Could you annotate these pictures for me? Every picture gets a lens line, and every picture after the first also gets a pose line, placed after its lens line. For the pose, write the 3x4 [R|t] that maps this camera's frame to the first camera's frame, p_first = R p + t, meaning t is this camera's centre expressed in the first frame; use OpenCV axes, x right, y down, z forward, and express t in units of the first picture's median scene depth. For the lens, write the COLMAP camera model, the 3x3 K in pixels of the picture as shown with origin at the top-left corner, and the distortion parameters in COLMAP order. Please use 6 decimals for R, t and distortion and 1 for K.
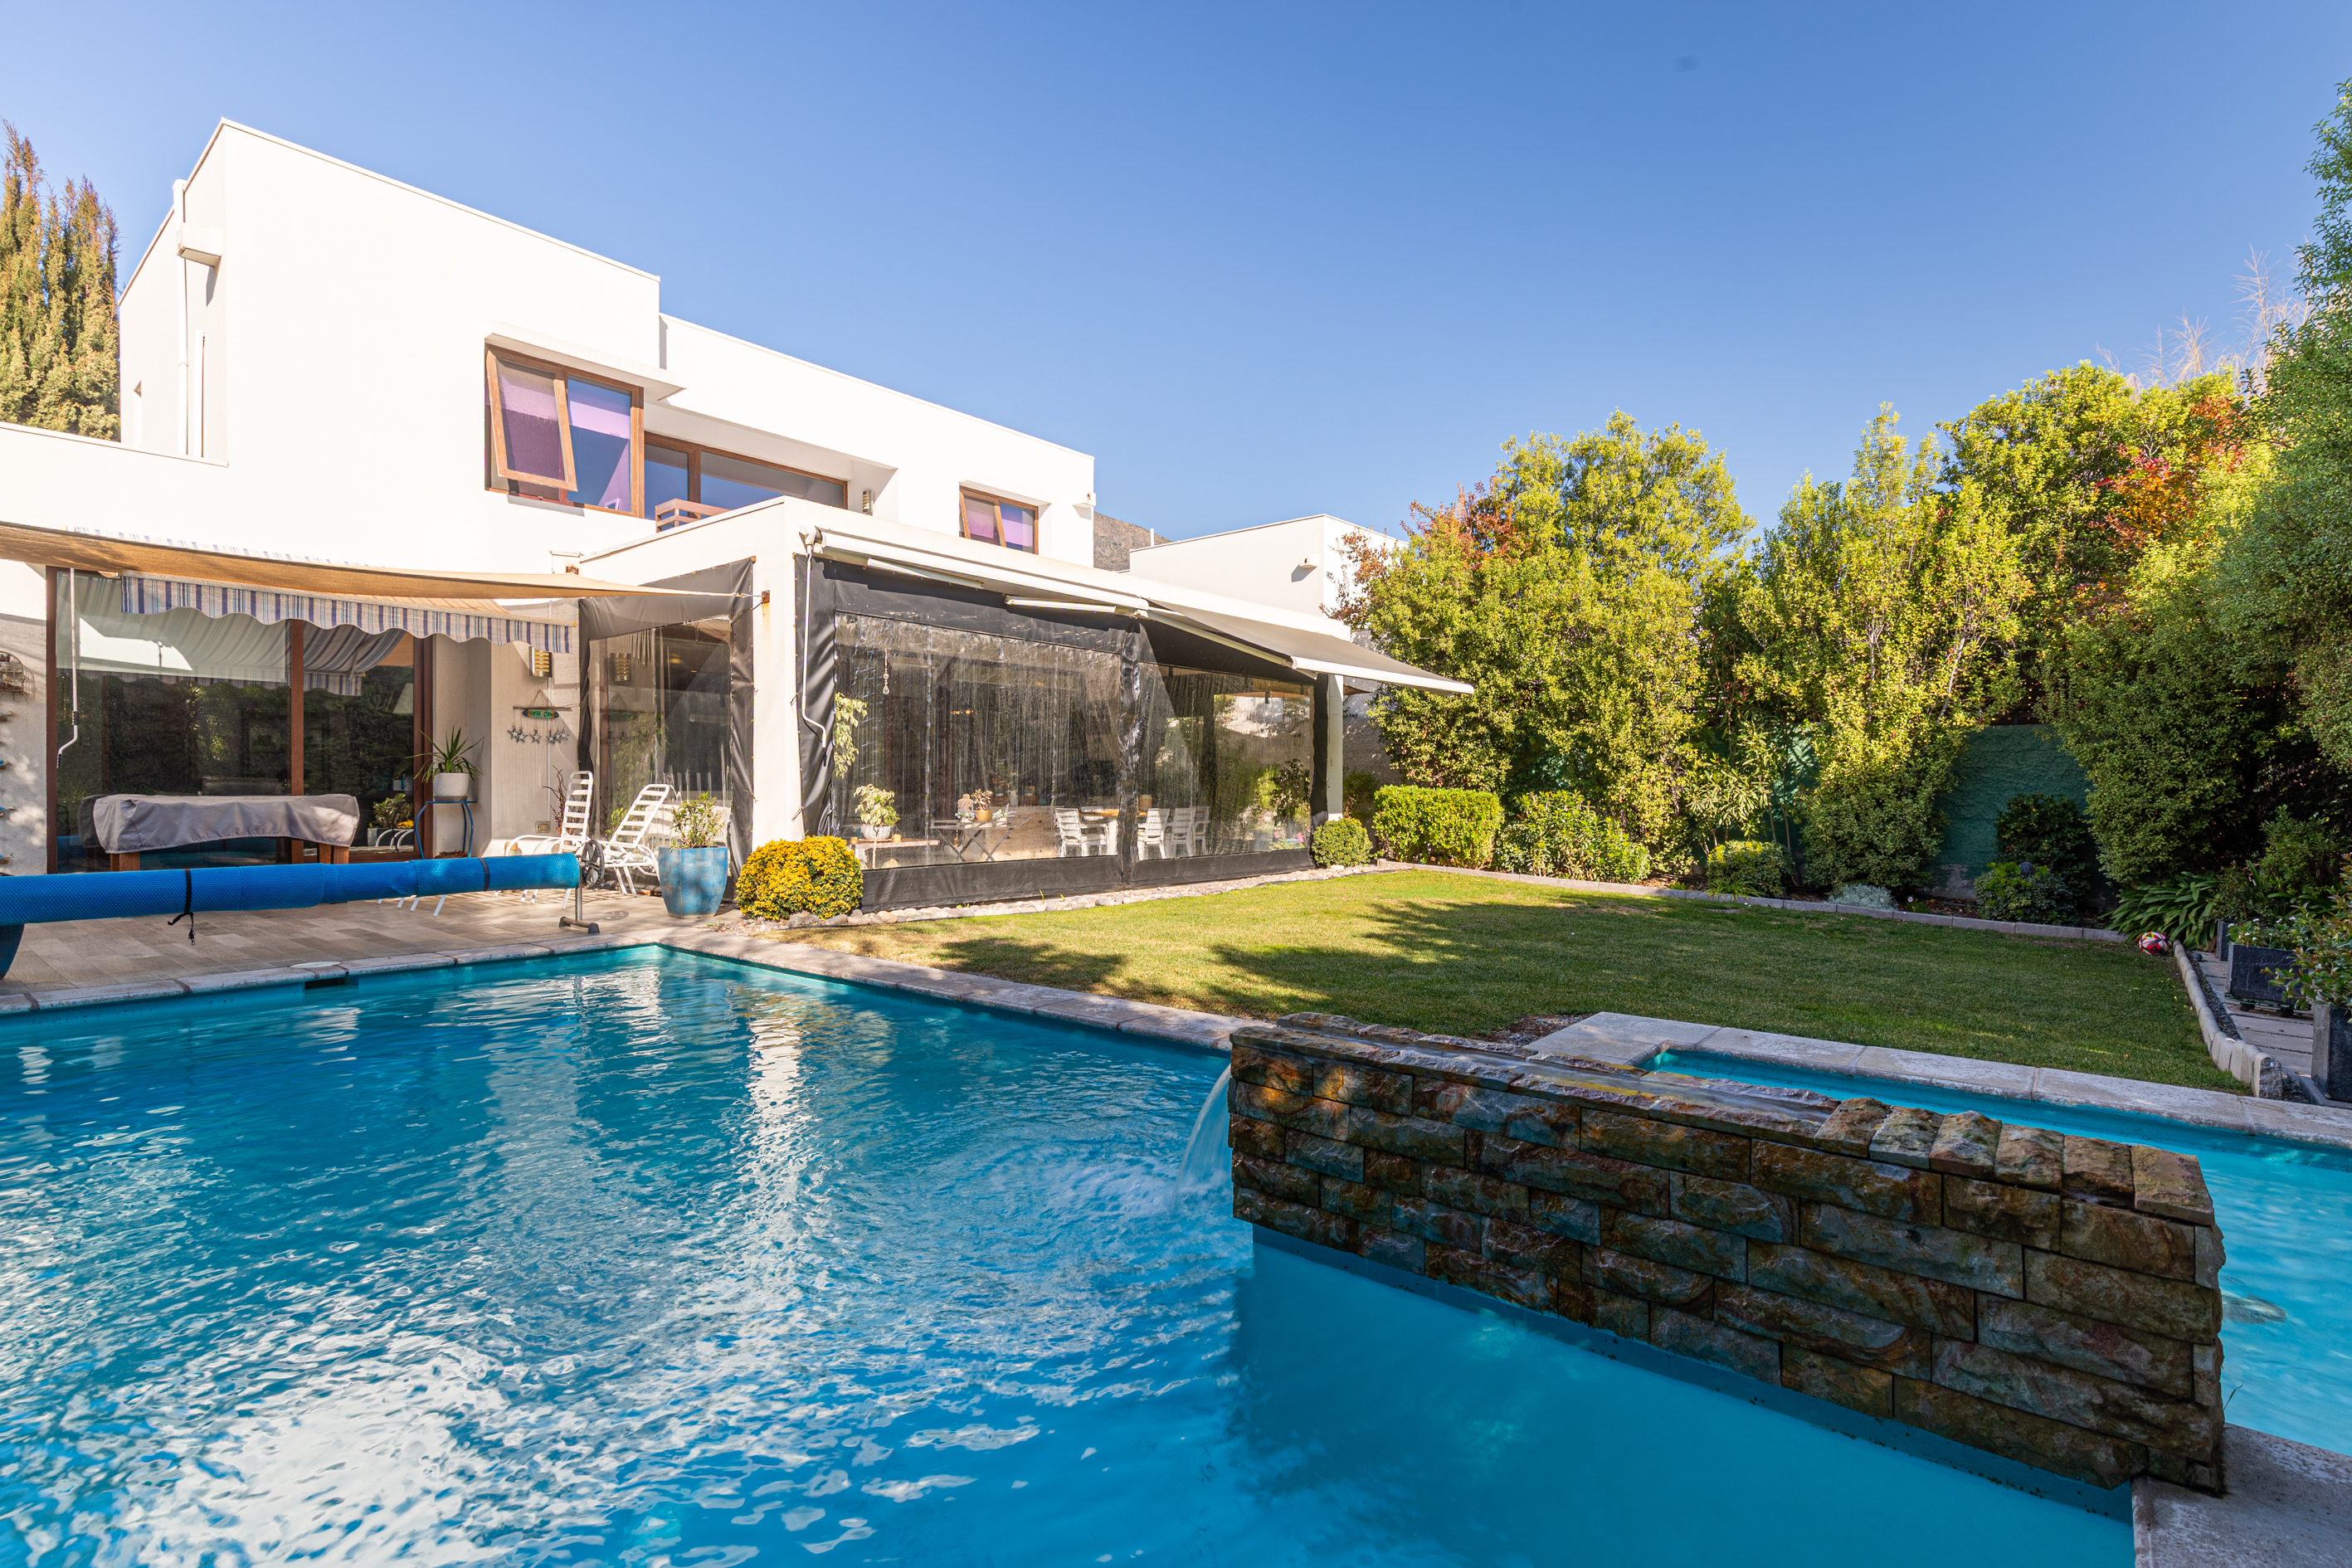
lens RADIAL K [[1073.1, 0, 1192.1], [0, 1073.1, 790.0], [0, 0, 1]] dist [0.008678, -0.000608]
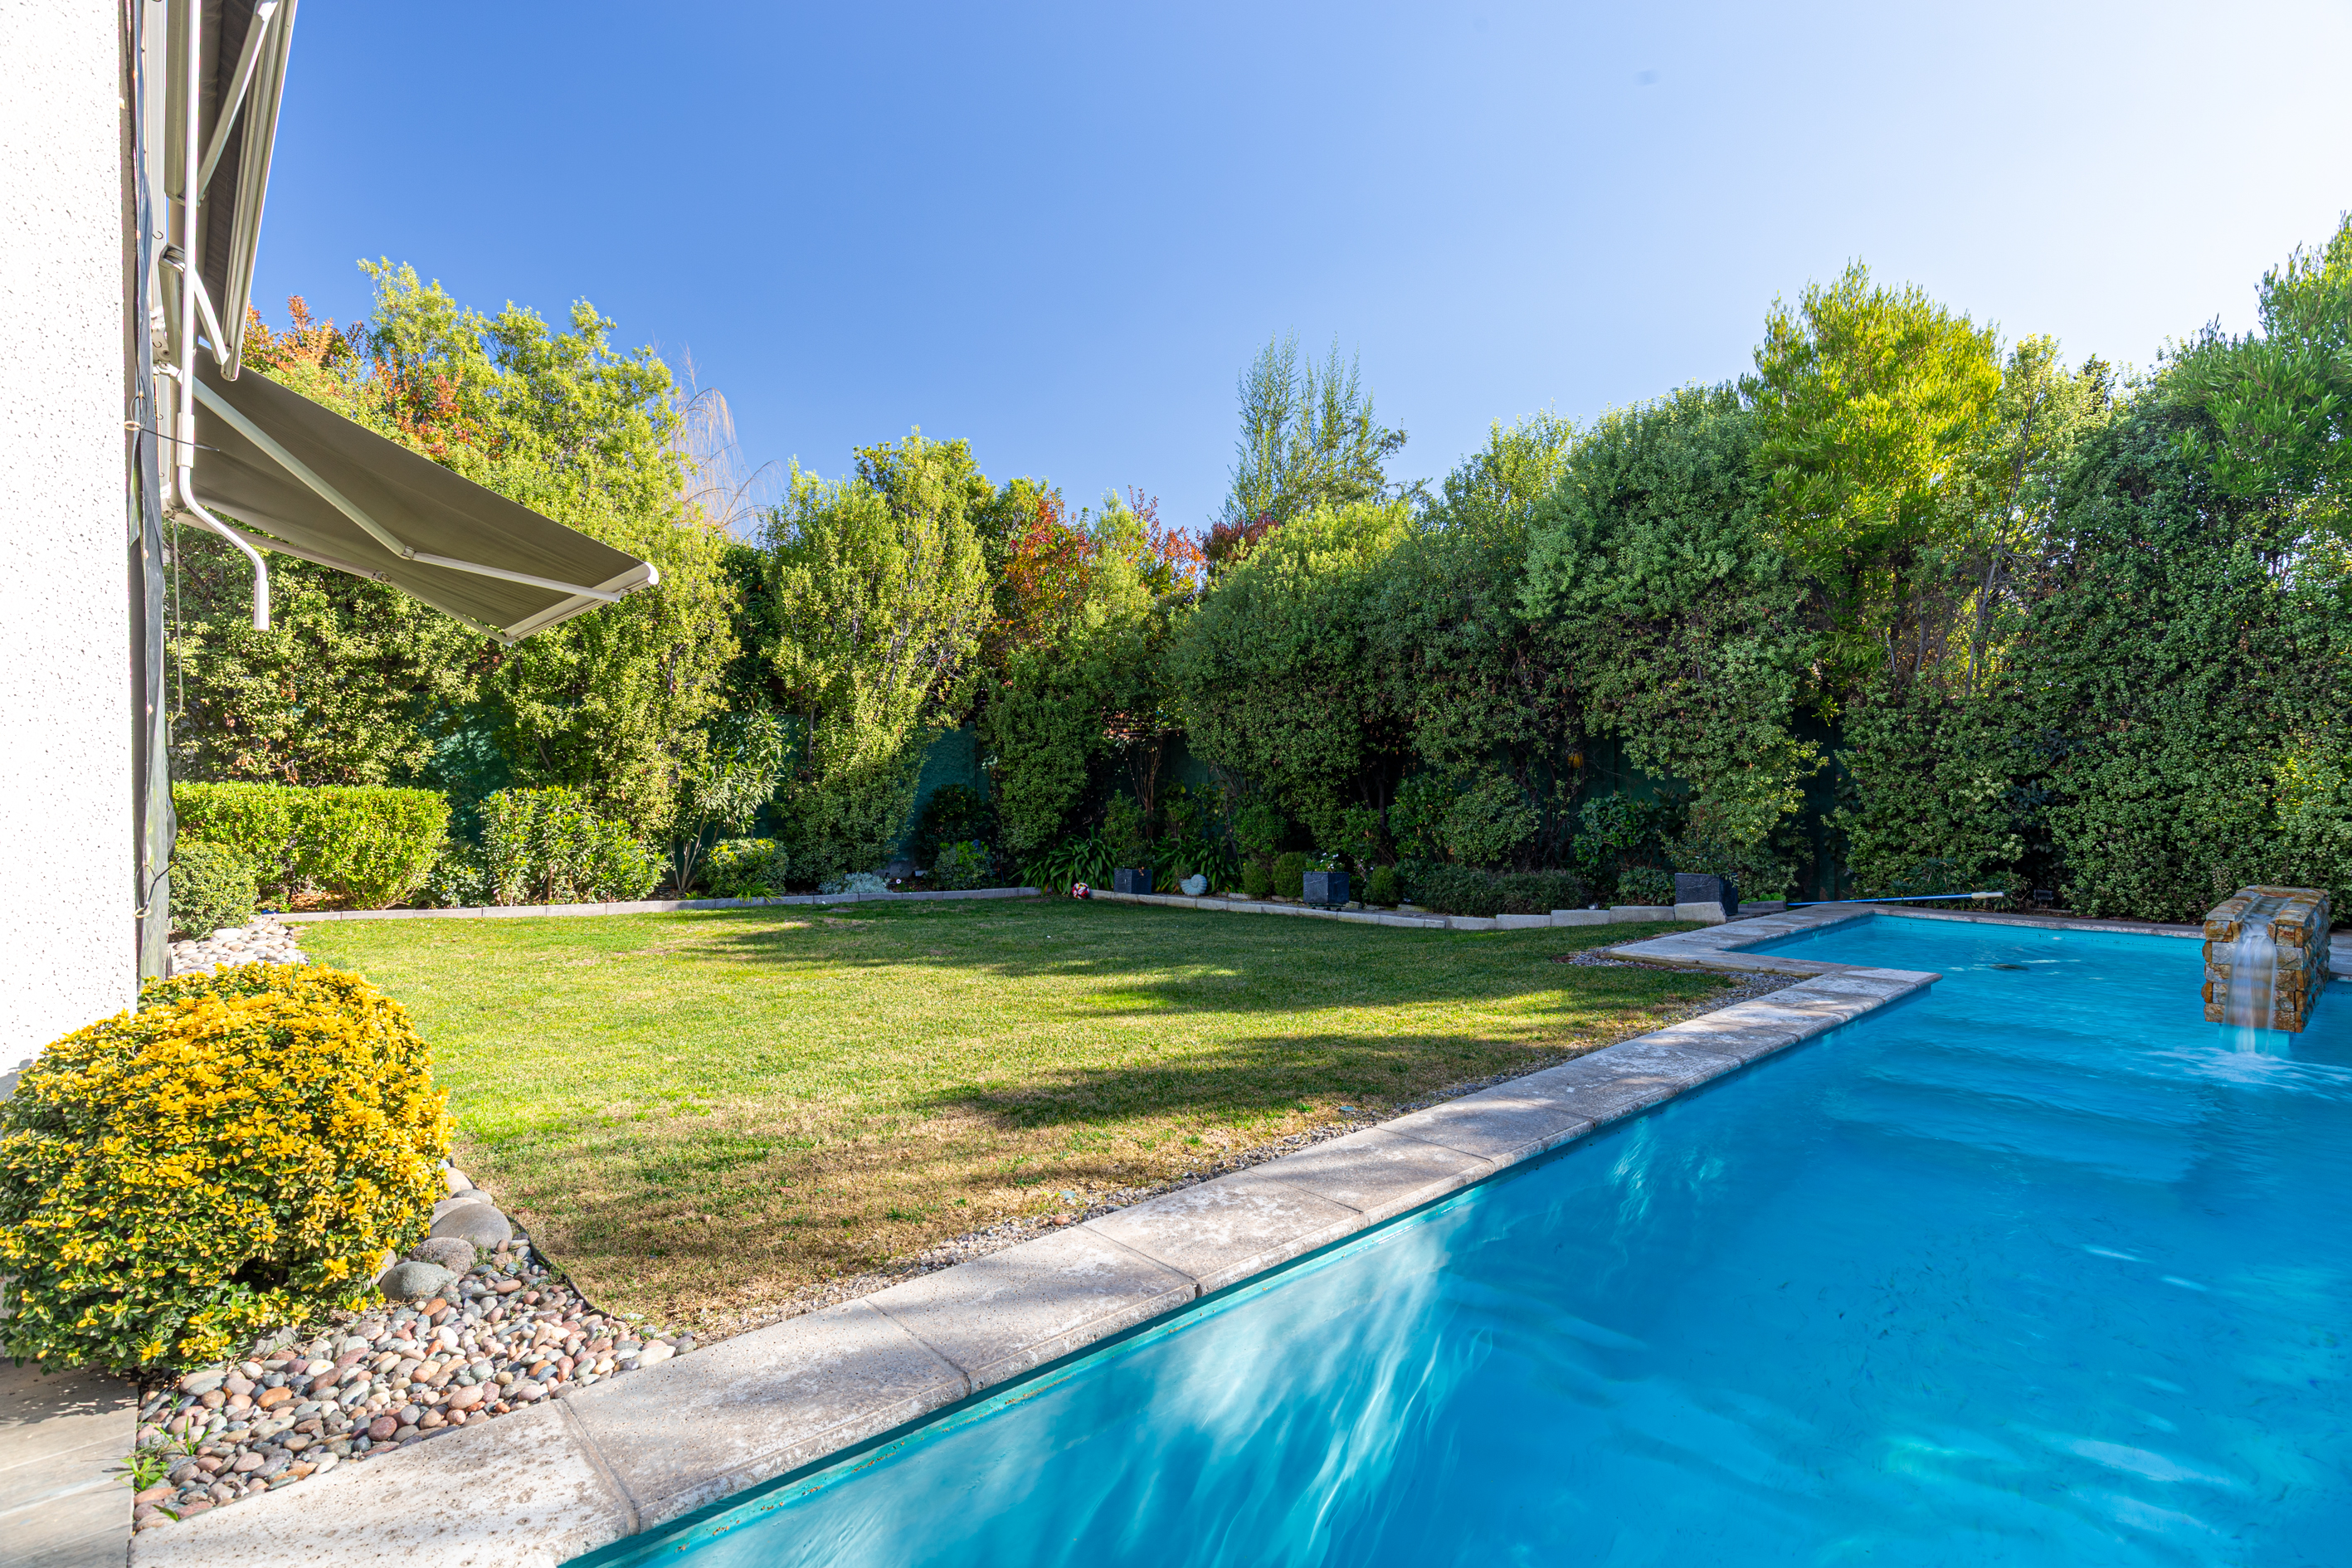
lens RADIAL K [[1128.4, 0, 1152.3], [0, 1128.4, 782.3], [0, 0, 1]] dist [-0.000130, -0.000551]
pose [[0.189973, -0.003384, 0.981783, -0.361350], [0.013230, 0.999912, 0.000887, 0.003140], [-0.981700, 0.012821, 0.190001, 0.476907]]
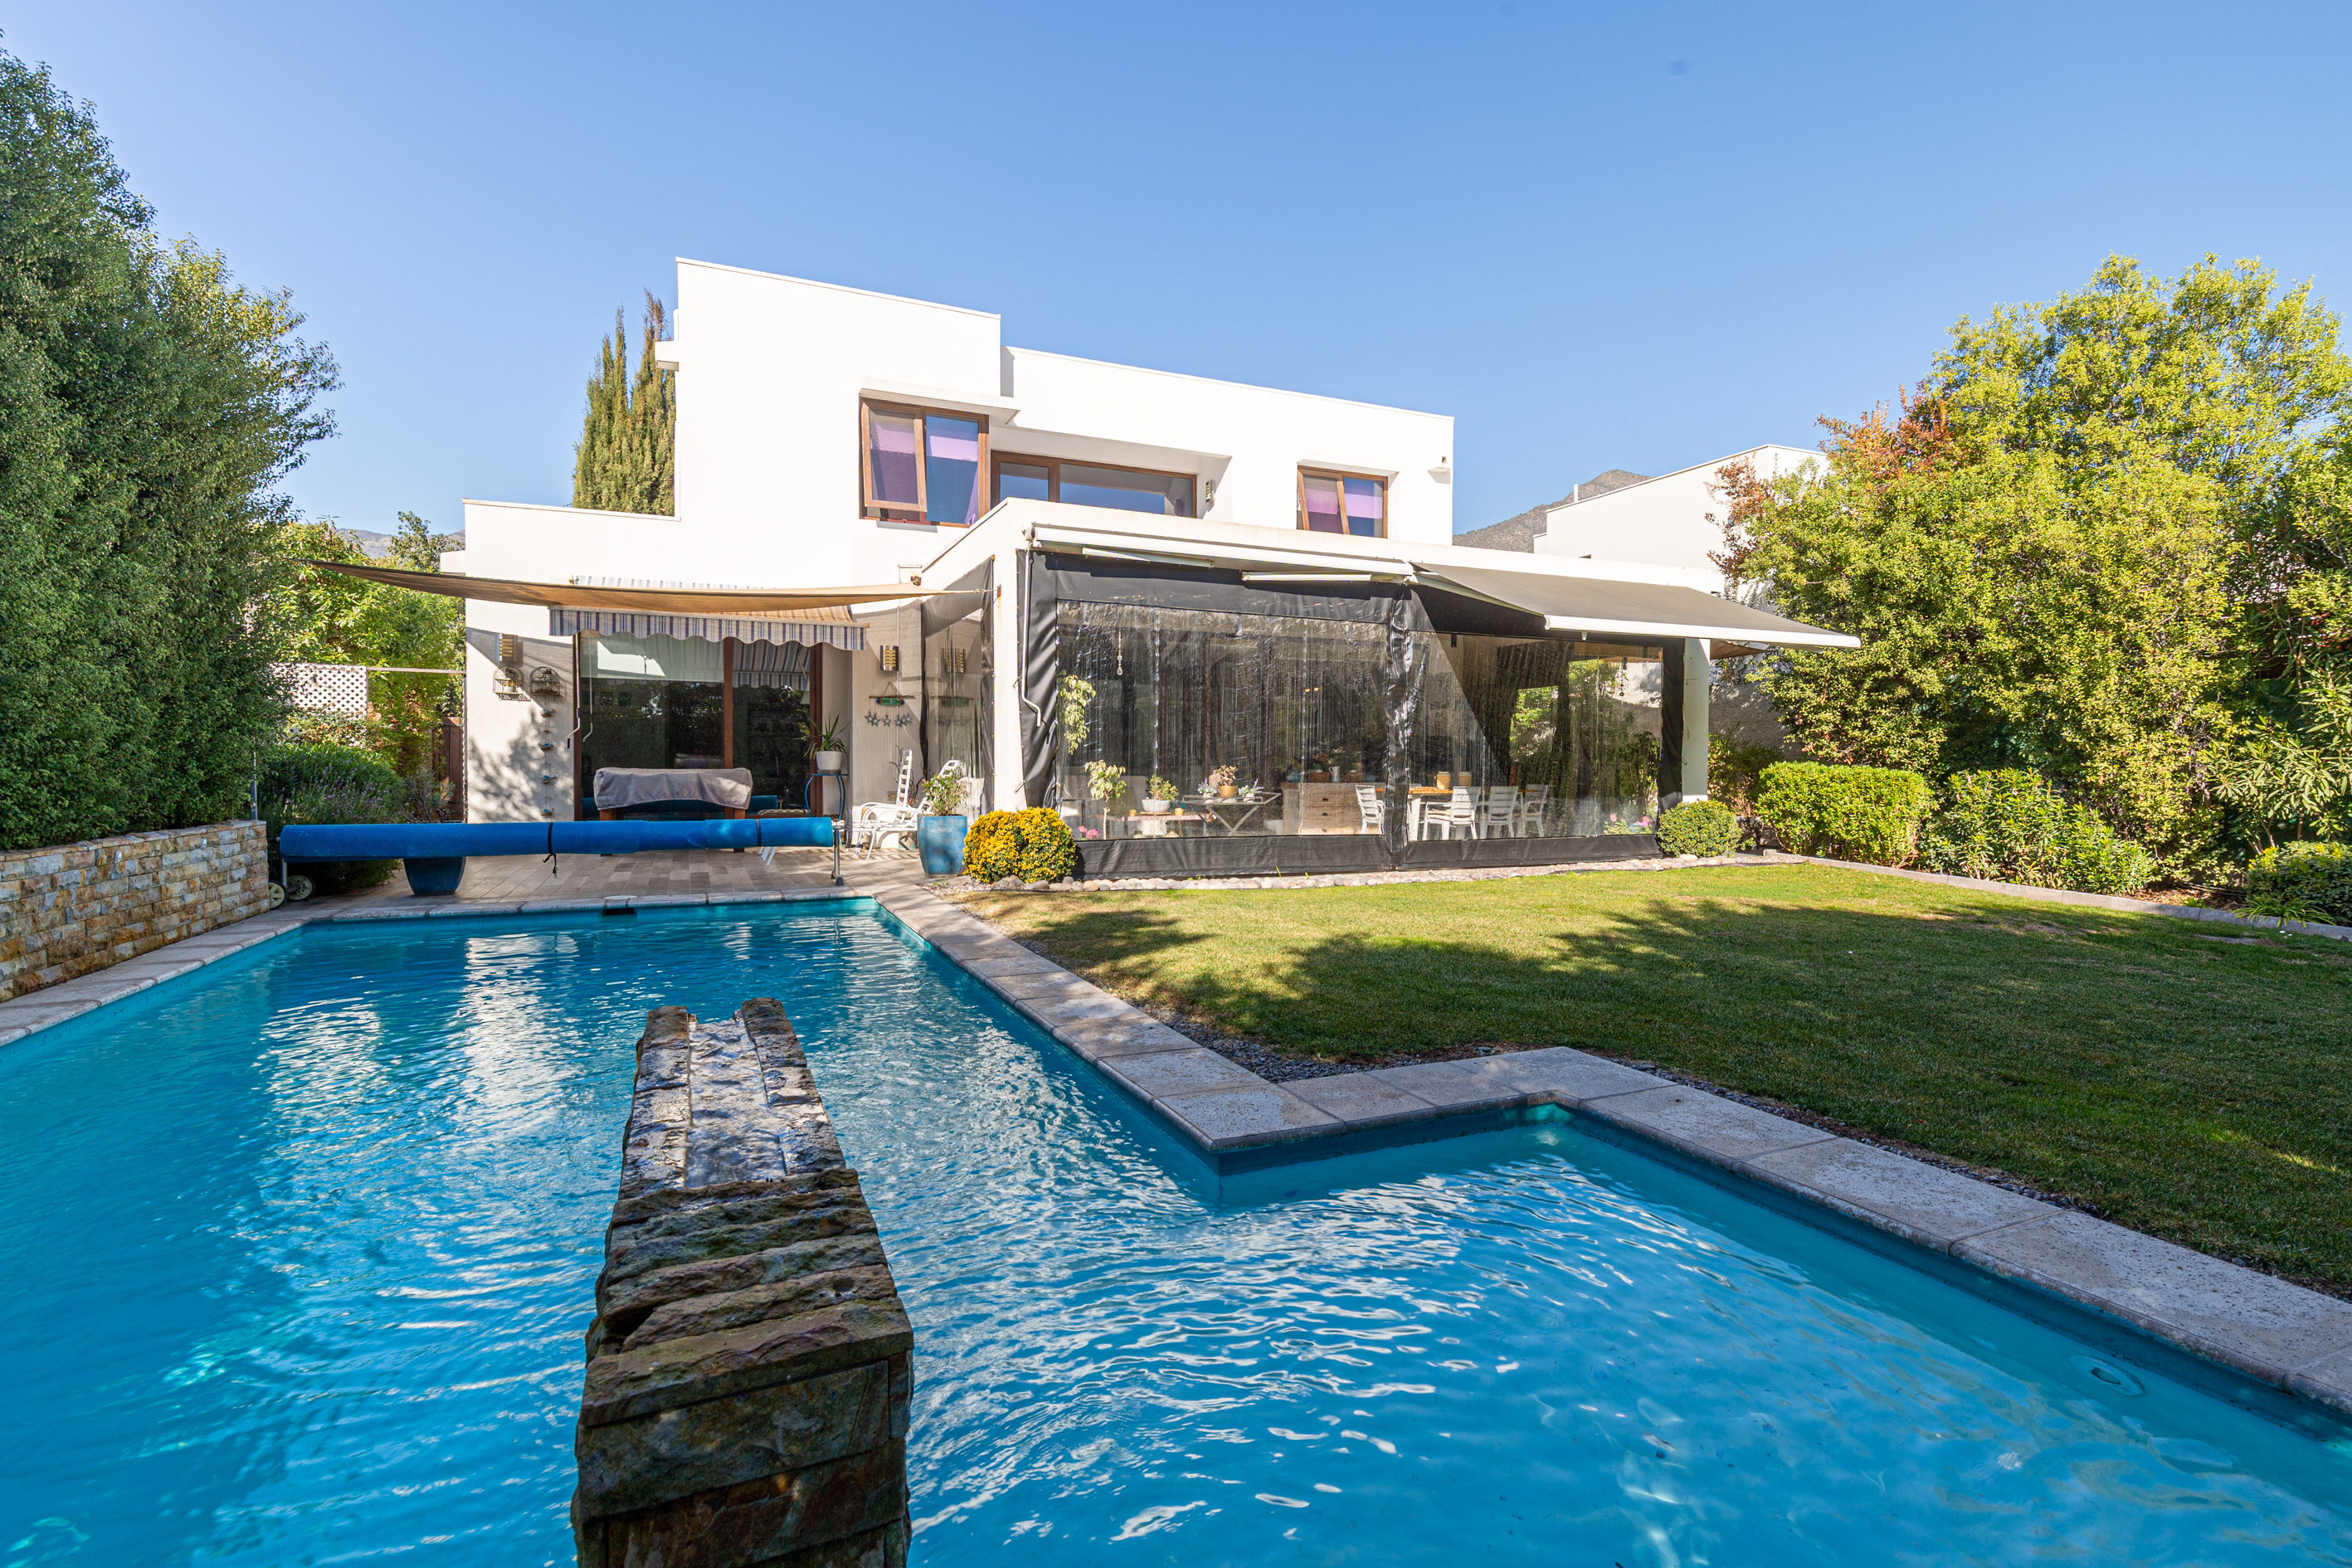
lens RADIAL K [[1073.1, 0, 1194.6], [0, 1073.1, 776.7], [0, 0, 1]] dist [0.008678, -0.000608]
pose [[0.898543, 0.005785, -0.438848, 0.170478], [-0.002303, 0.999962, 0.008465, 0.001218], [0.438880, -0.006596, 0.898521, 0.058852]]
